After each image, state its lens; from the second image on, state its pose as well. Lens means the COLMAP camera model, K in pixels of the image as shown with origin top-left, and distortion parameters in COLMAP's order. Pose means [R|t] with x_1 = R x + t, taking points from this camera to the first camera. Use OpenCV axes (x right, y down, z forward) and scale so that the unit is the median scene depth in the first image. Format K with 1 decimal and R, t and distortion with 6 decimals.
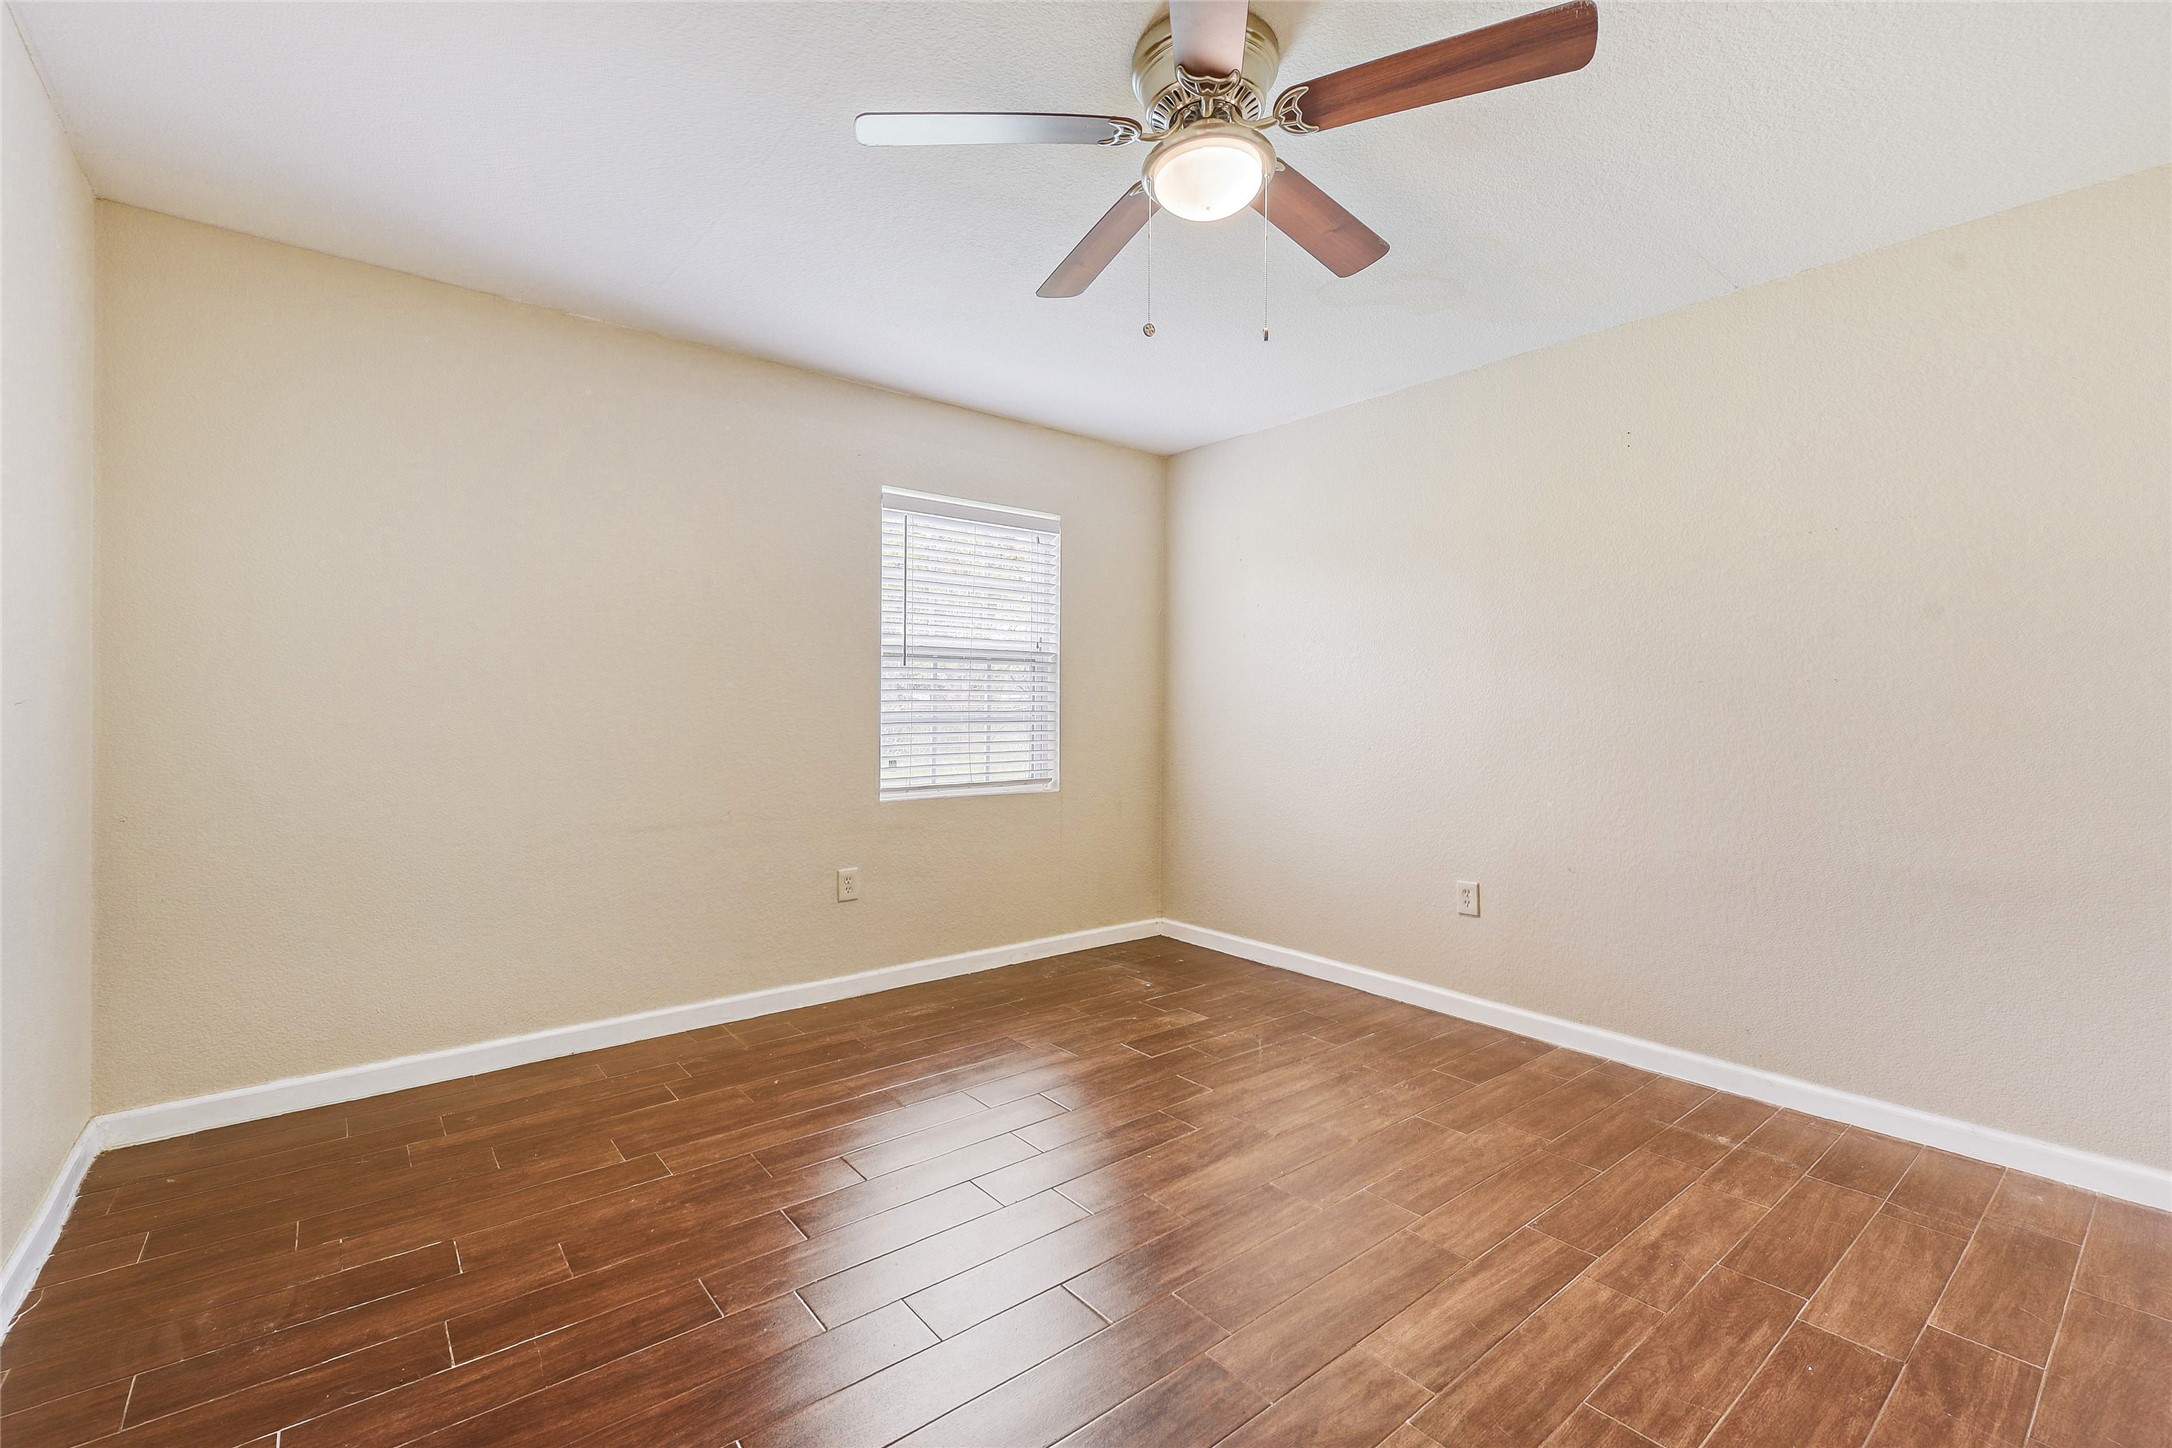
lens RADIAL K [[868.0, 0, 1106.7], [0, 868.0, 709.5], [0, 0, 1]] dist [0.005912, -0.001396]
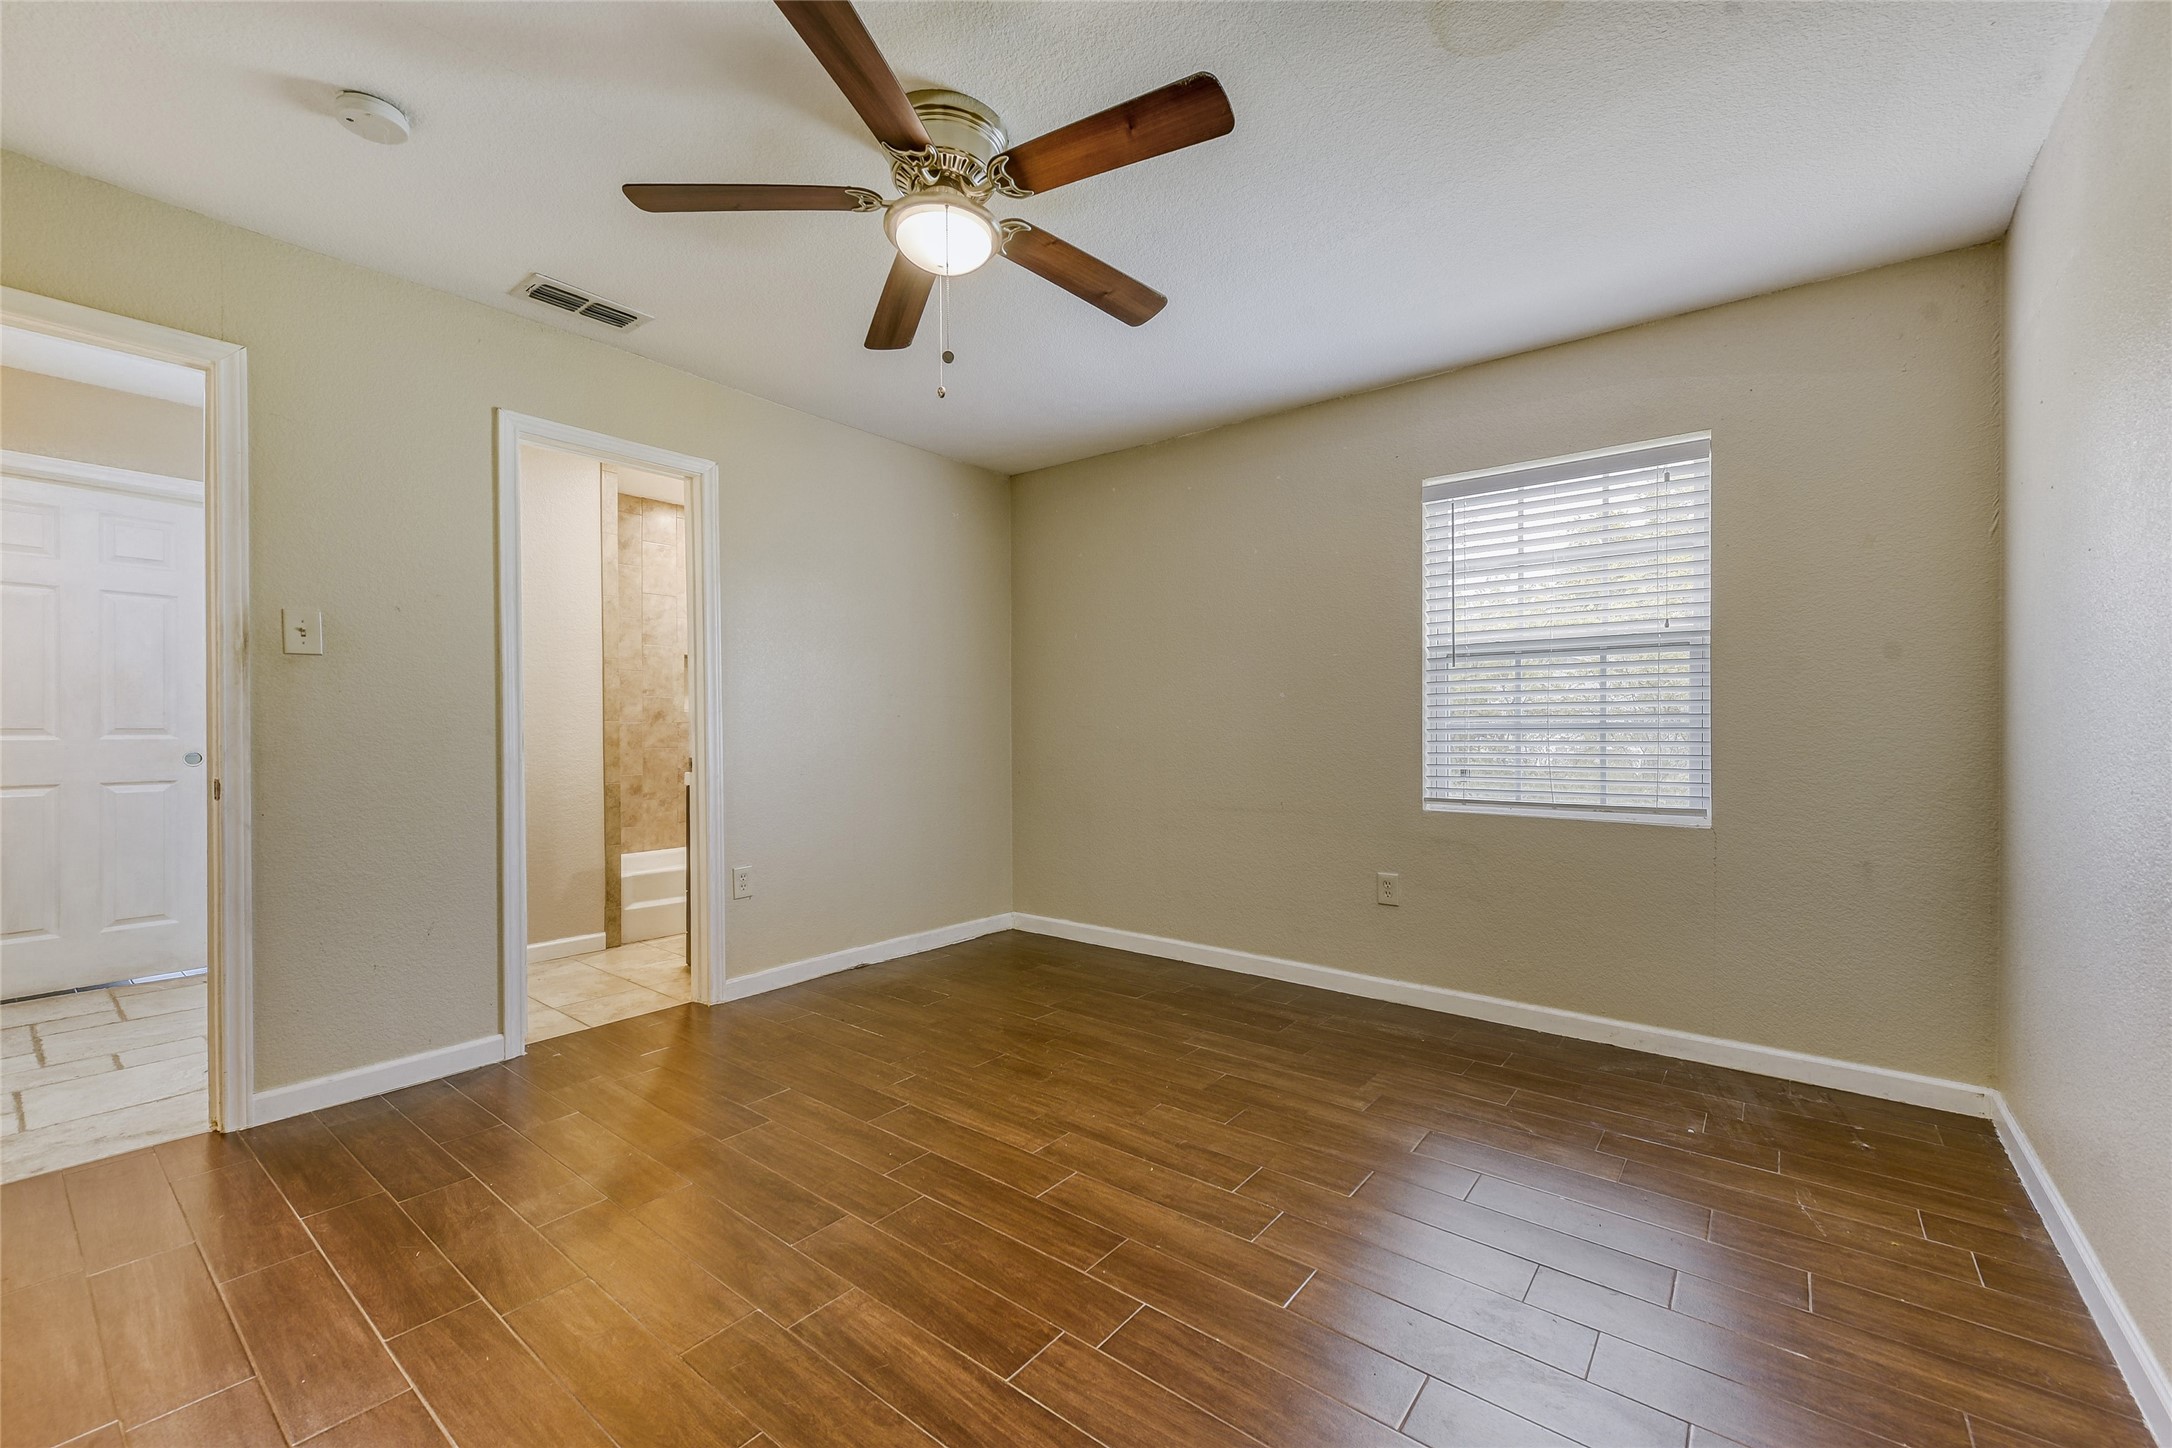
lens RADIAL K [[868.0, 0, 1102.7], [0, 868.0, 733.0], [0, 0, 1]] dist [0.005912, -0.001396]
pose [[0.260062, 0.009140, -0.965549, 0.574740], [0.007947, 0.999901, 0.011606, 0.006017], [0.965559, -0.010692, 0.259964, 0.410679]]
